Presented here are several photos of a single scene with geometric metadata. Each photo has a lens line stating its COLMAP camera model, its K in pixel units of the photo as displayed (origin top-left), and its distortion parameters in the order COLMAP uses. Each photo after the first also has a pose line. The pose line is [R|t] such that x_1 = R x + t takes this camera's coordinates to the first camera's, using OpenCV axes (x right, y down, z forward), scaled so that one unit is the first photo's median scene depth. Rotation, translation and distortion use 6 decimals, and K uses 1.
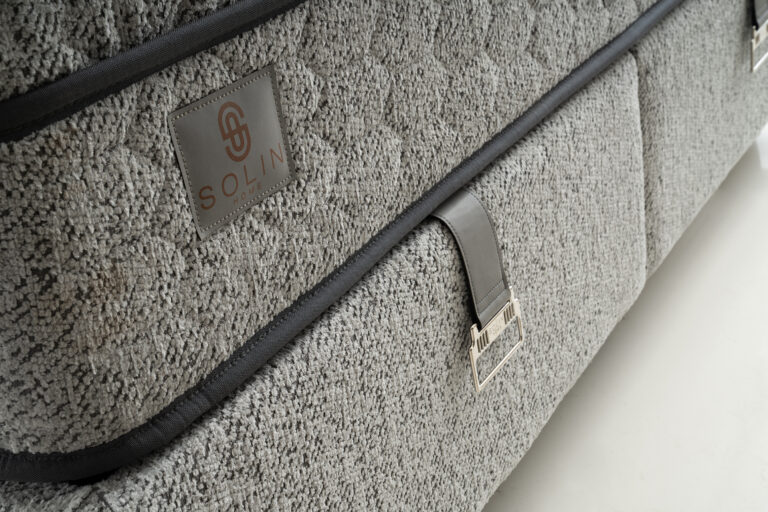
lens RADIAL K [[1114.0, 0, 384.0], [0, 1114.0, 256.0], [0, 0, 1]] dist [0.163023, 0.398078]
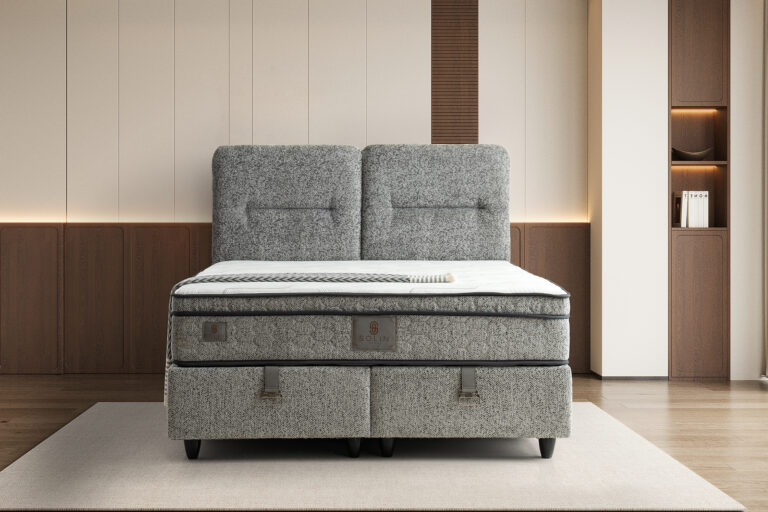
lens RADIAL K [[1247.8, 0, 355.8], [0, 1247.8, 257.4], [0, 0, 1]] dist [0.154022, 0.016569]
pose [[0.541778, 0.200770, -0.816191, 4.034288], [-0.446909, 0.891222, -0.077426, -0.184875], [0.711863, 0.406711, 0.572571, -1.817738]]
